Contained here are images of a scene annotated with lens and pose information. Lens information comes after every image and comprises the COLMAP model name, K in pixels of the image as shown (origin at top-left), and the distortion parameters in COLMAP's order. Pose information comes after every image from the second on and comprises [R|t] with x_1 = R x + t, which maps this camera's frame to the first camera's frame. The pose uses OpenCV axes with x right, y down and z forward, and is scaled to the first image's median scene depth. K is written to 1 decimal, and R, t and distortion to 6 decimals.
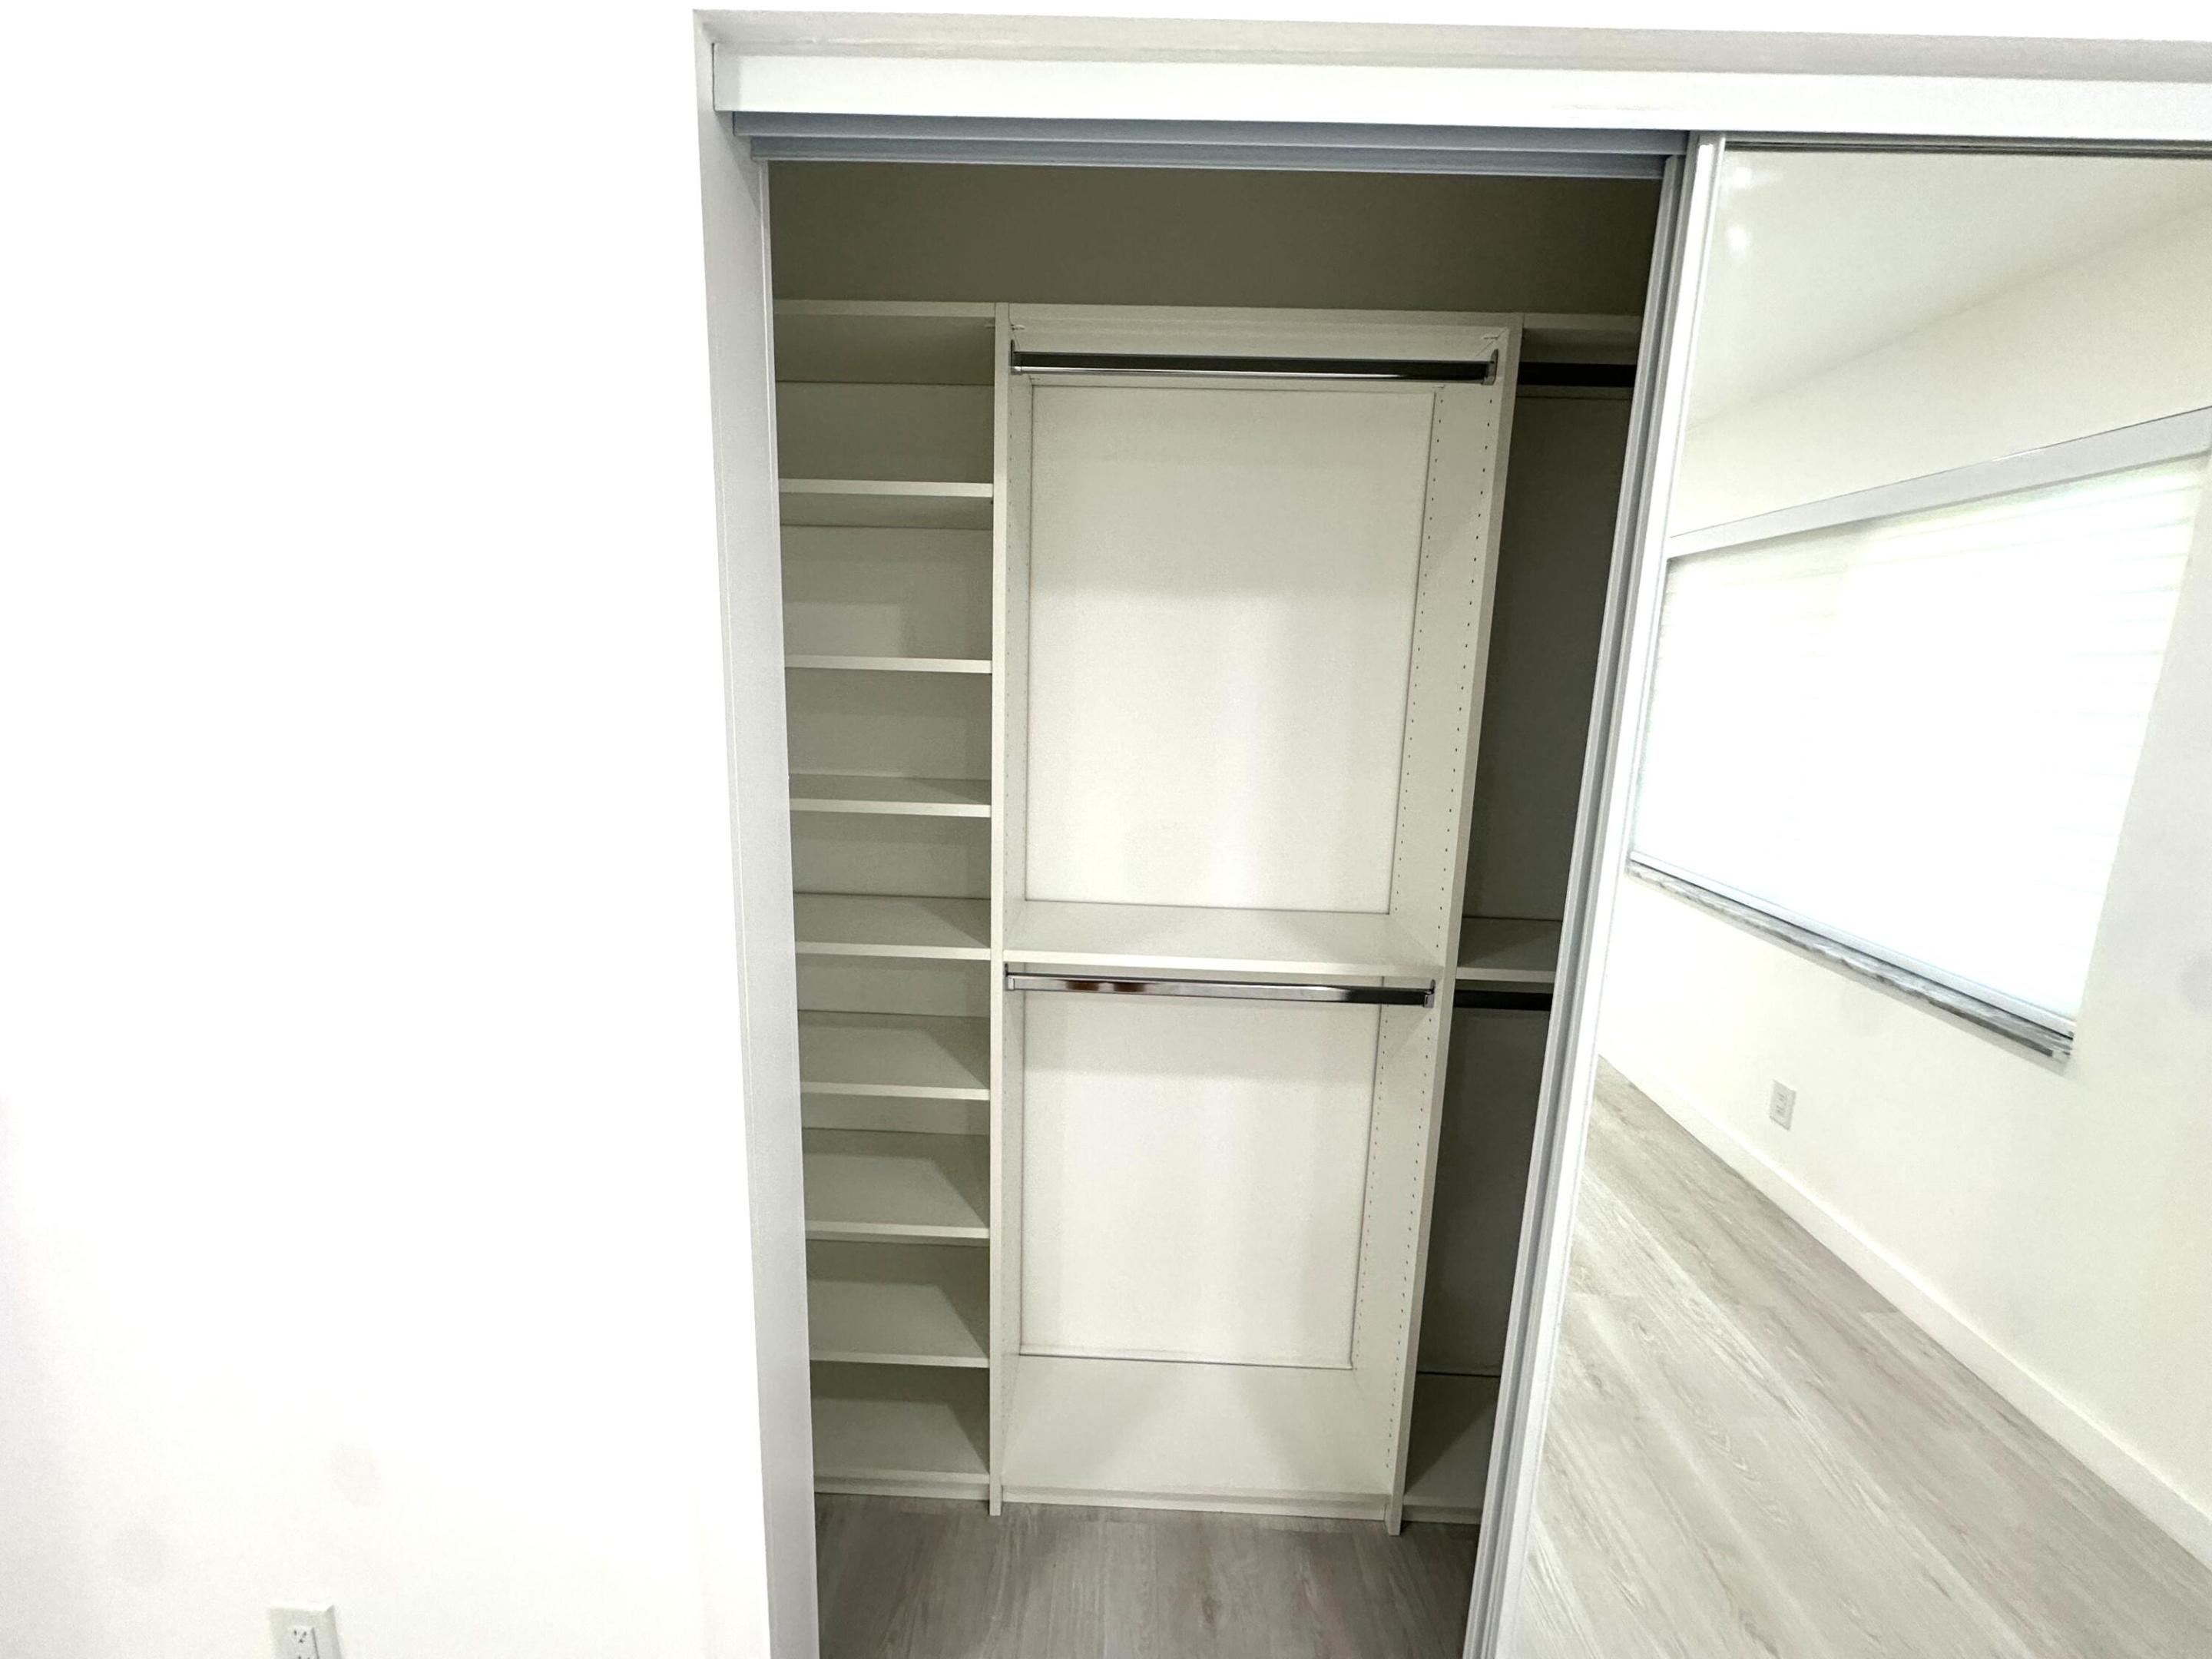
lens RADIAL K [[881.8, 0, 1104.2], [0, 881.8, 826.4], [0, 0, 1]] dist [0.000138, 0.000412]
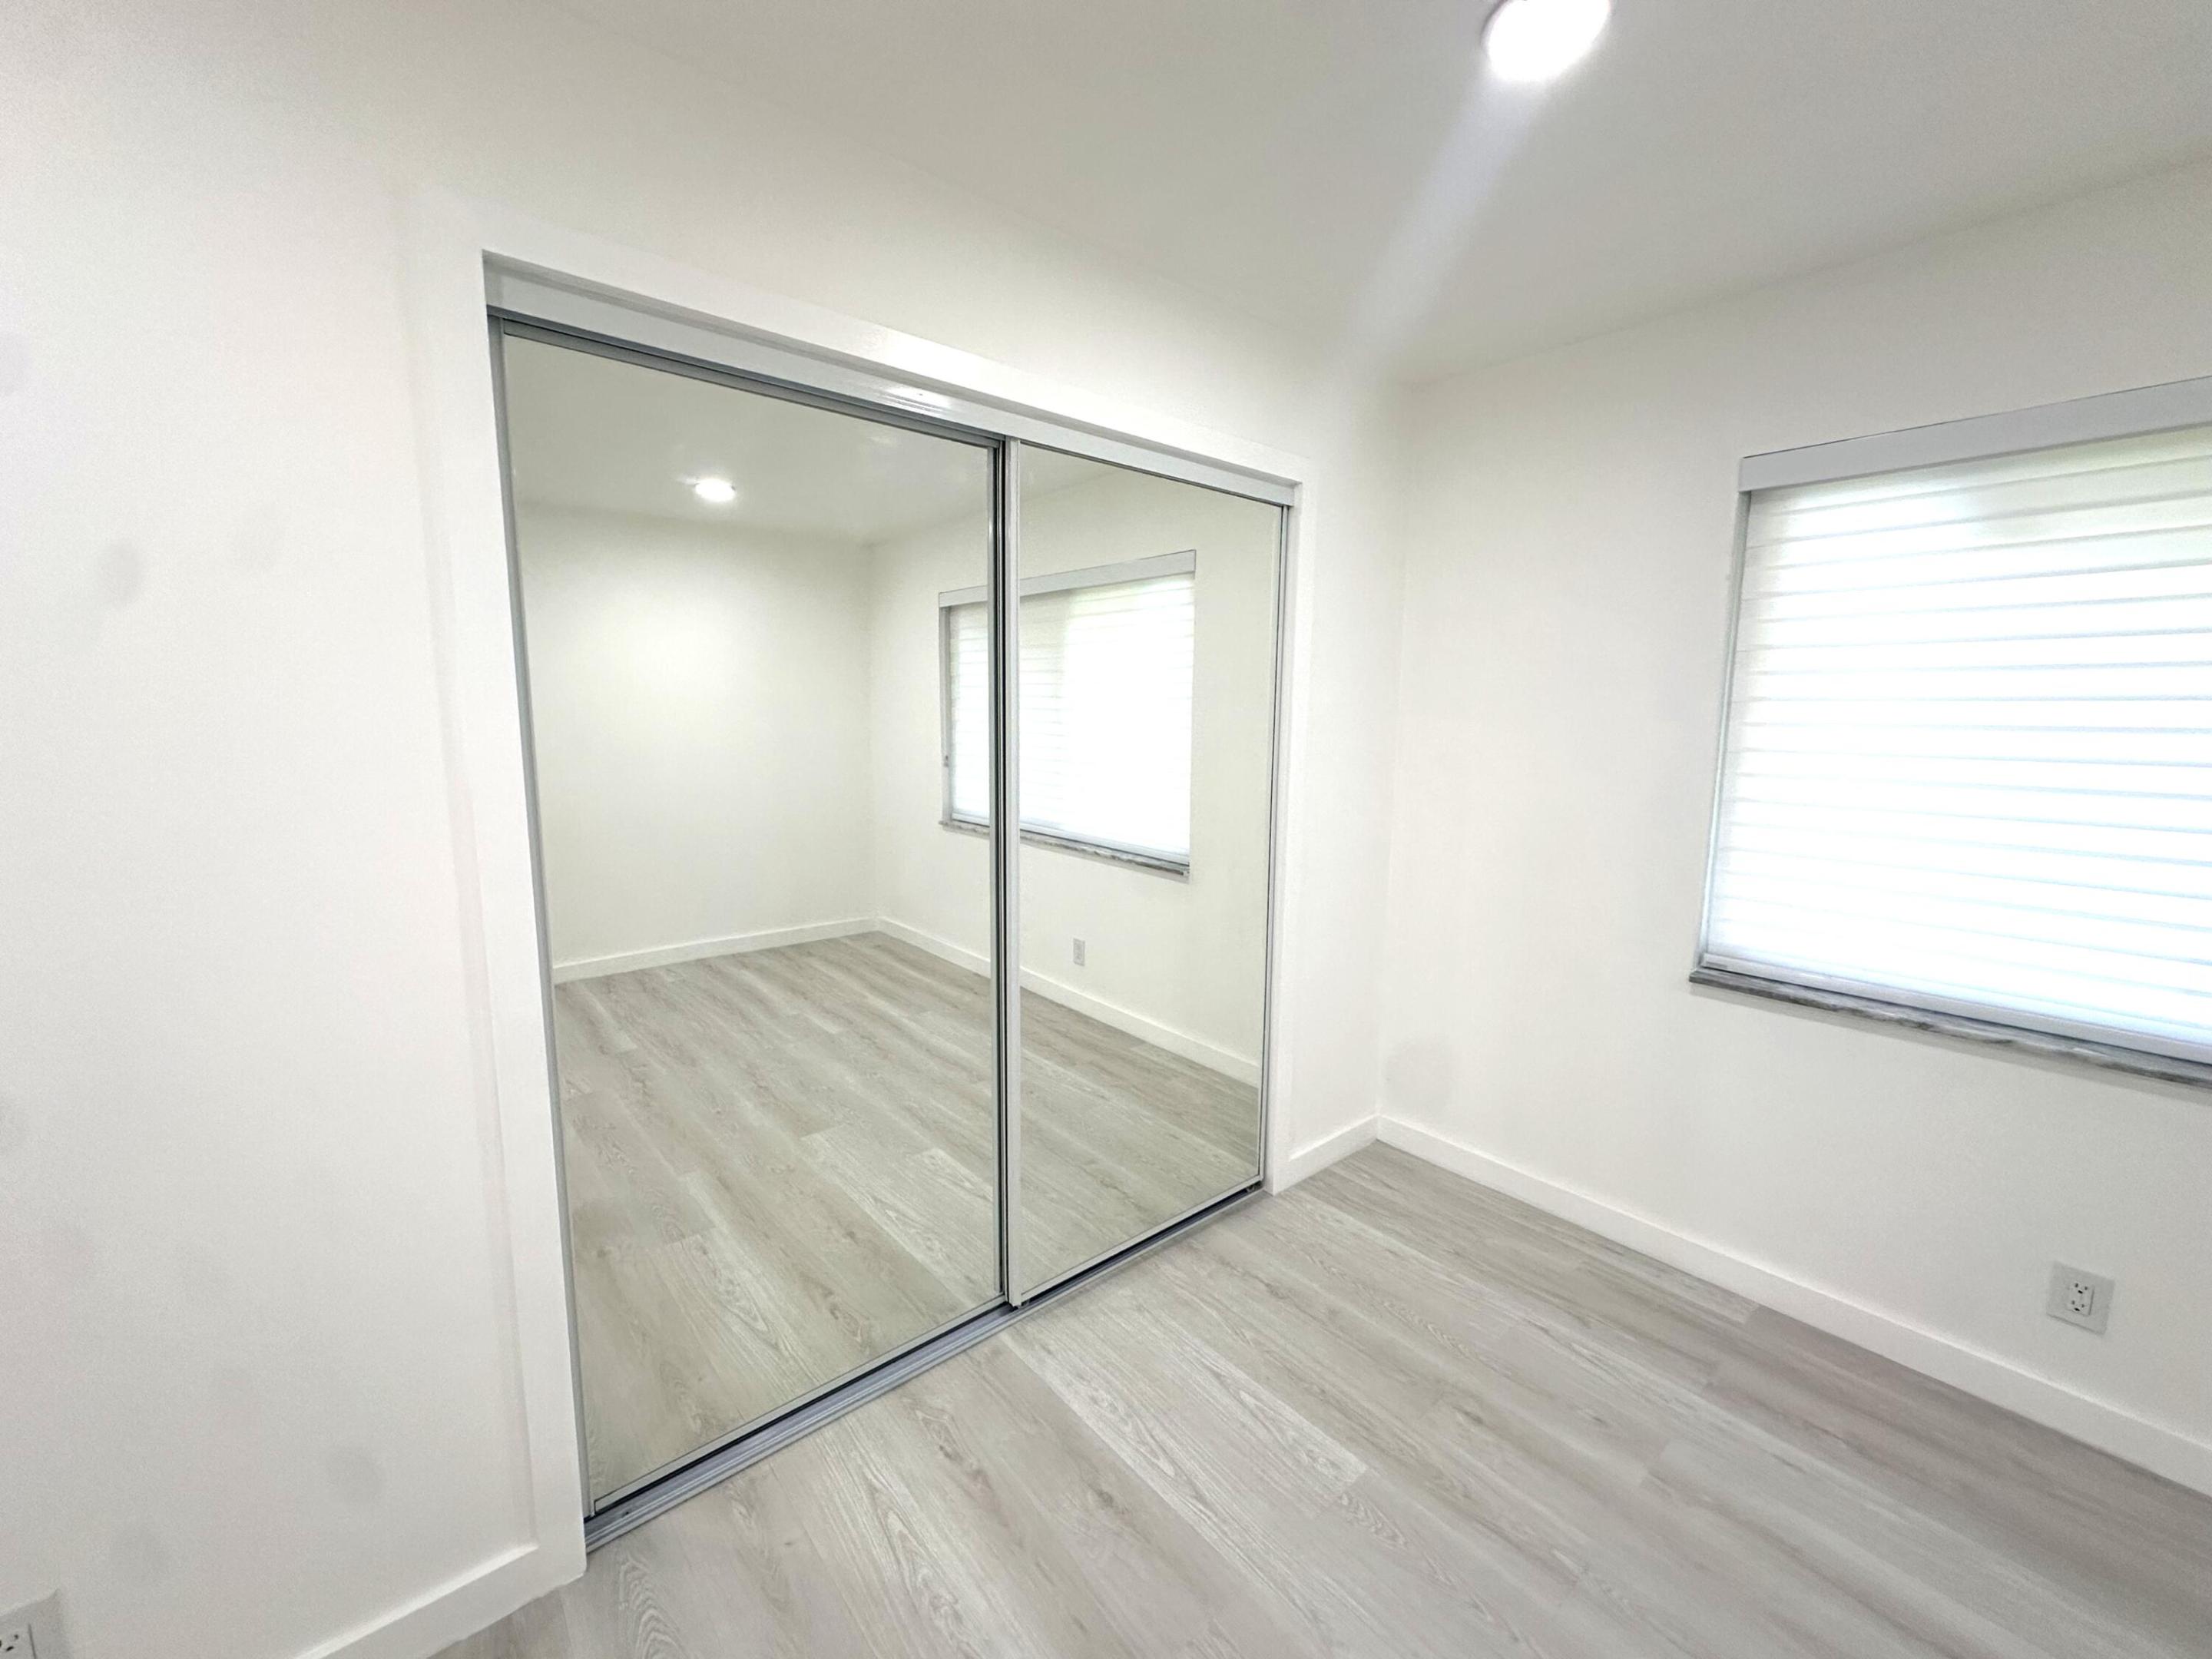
lens RADIAL K [[881.8, 0, 1104.2], [0, 881.8, 826.4], [0, 0, 1]] dist [0.000138, 0.000412]
pose [[0.740279, -0.111655, 0.662963, -0.324551], [0.132856, 0.990962, 0.018547, 0.097730], [-0.659042, 0.074349, 0.748422, -0.340187]]
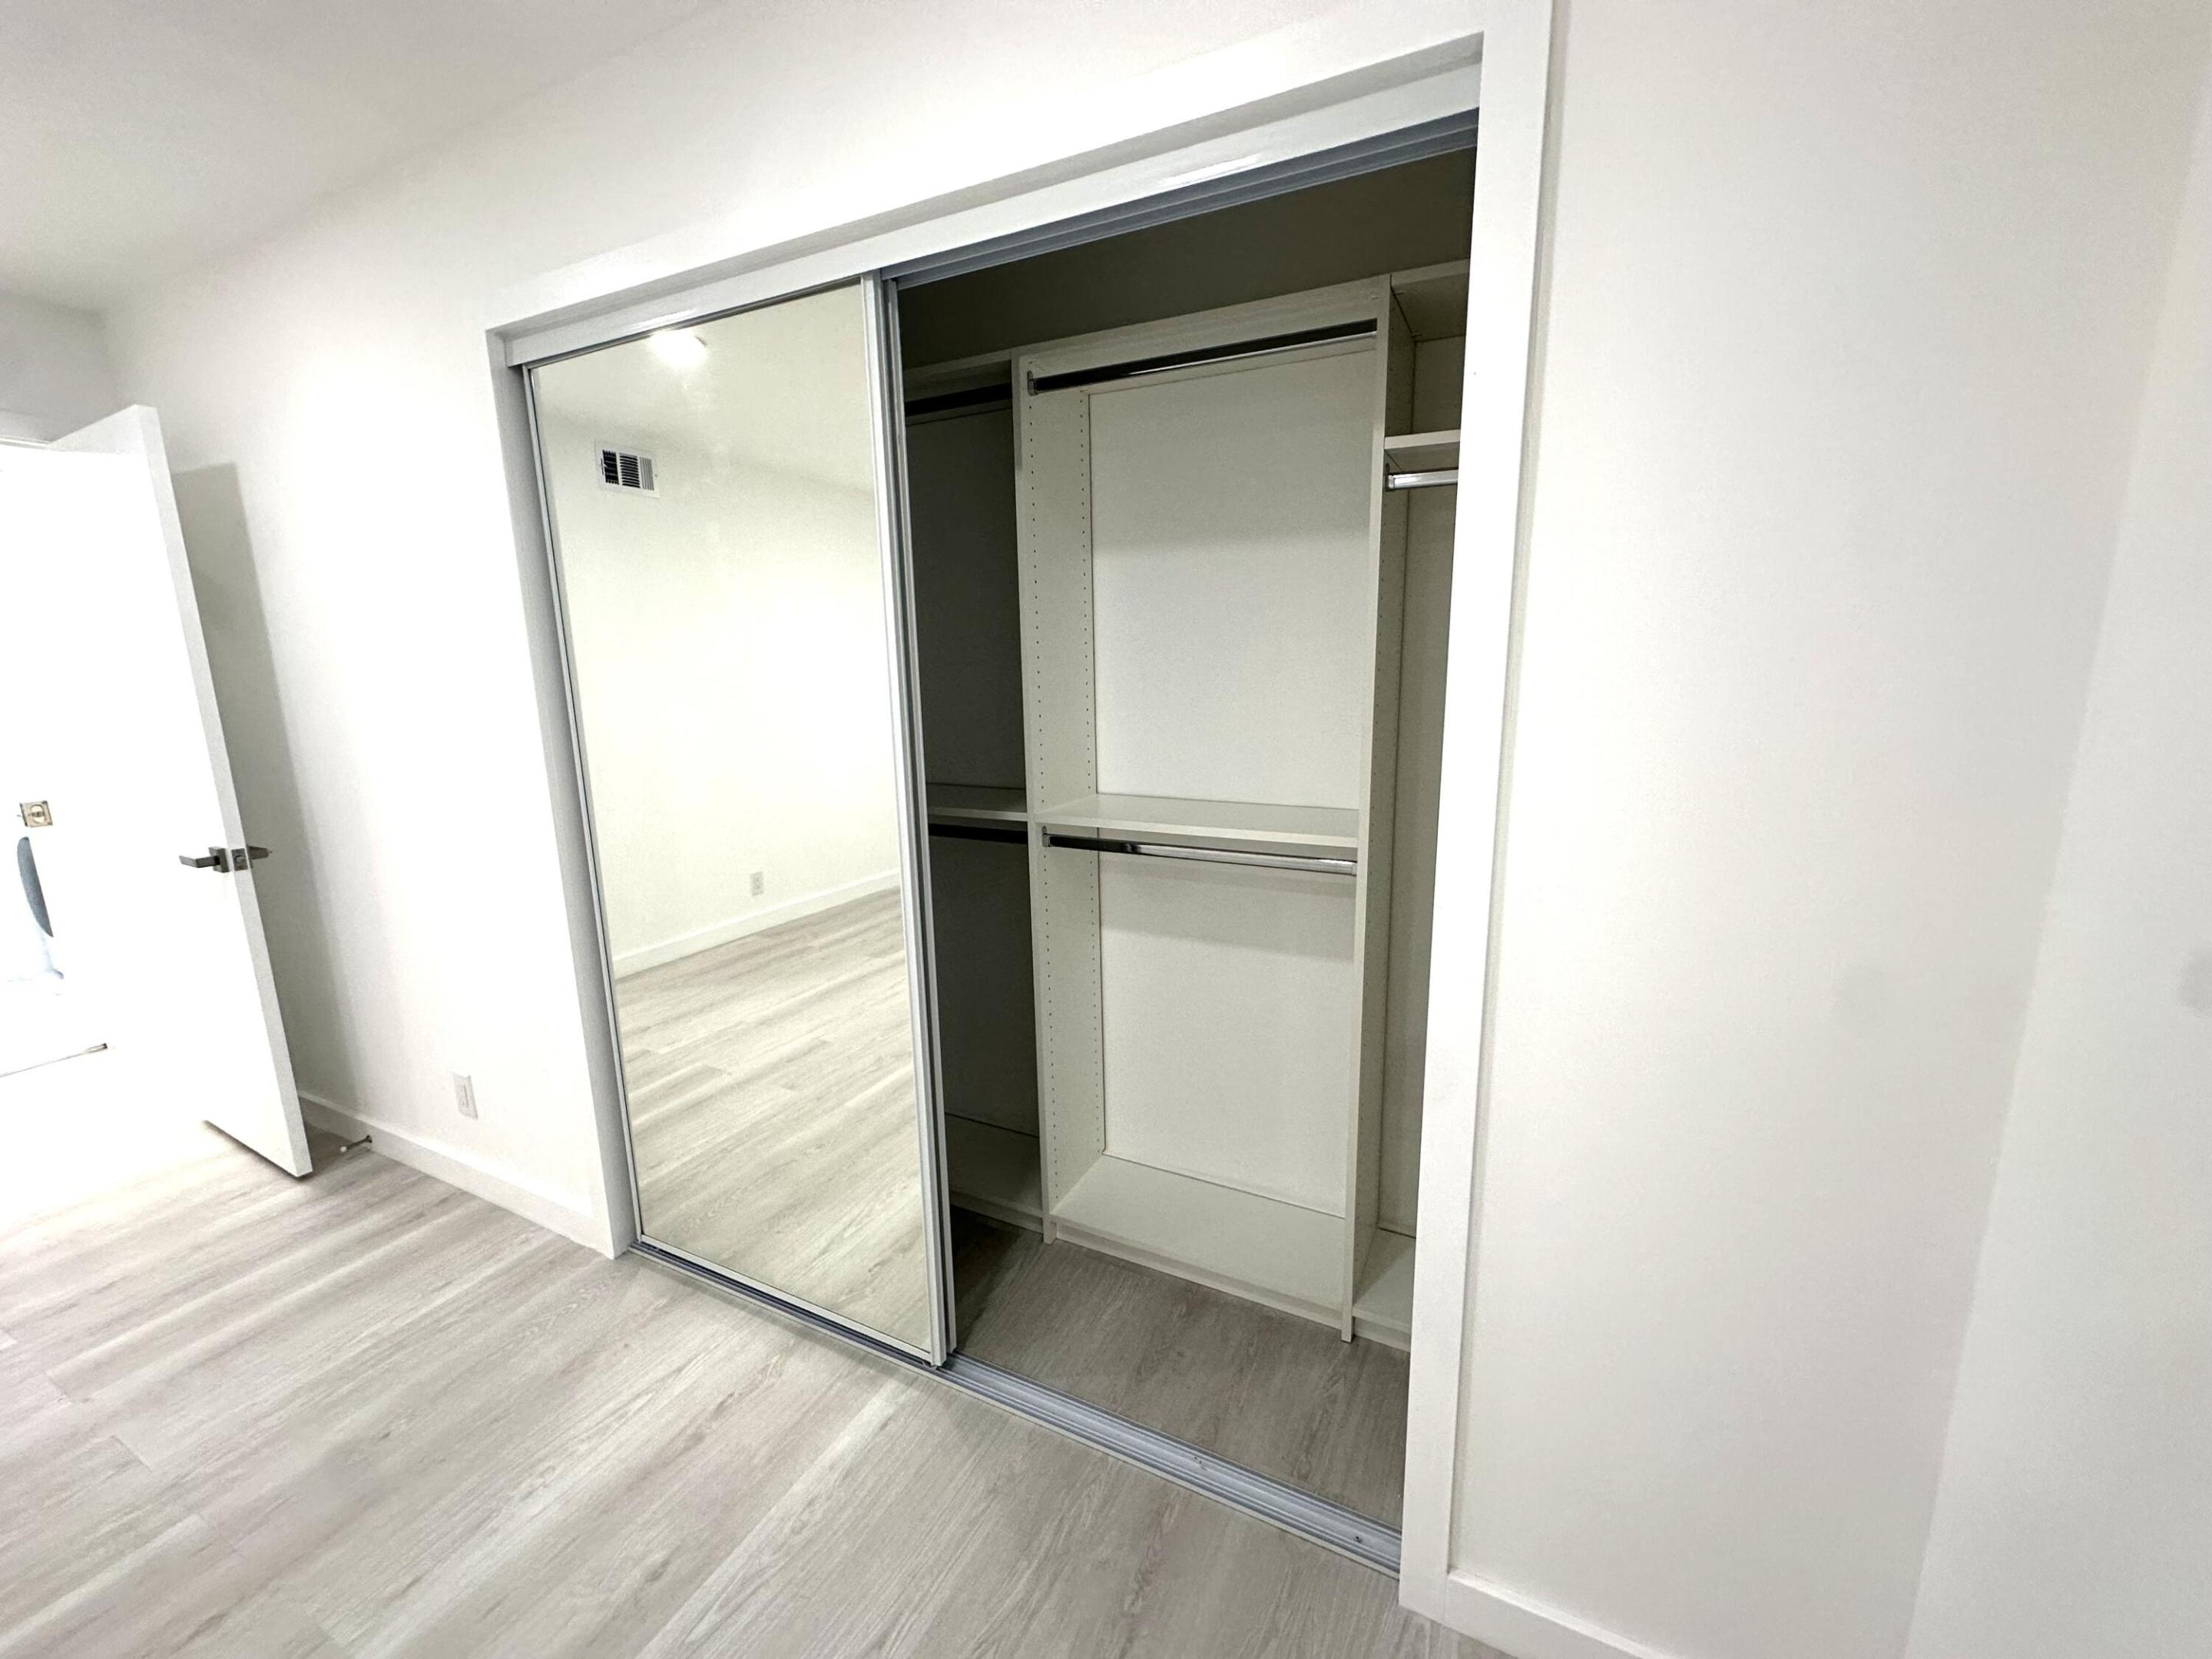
lens RADIAL K [[898.8, 0, 1106.0], [0, 898.8, 829.5], [0, 0, 1]] dist [-0.001110, 0.000071]
pose [[0.903611, 0.037652, -0.426696, 0.526635], [-0.032158, 0.999281, 0.020077, 0.119144], [0.427145, -0.004420, 0.904172, -0.201735]]
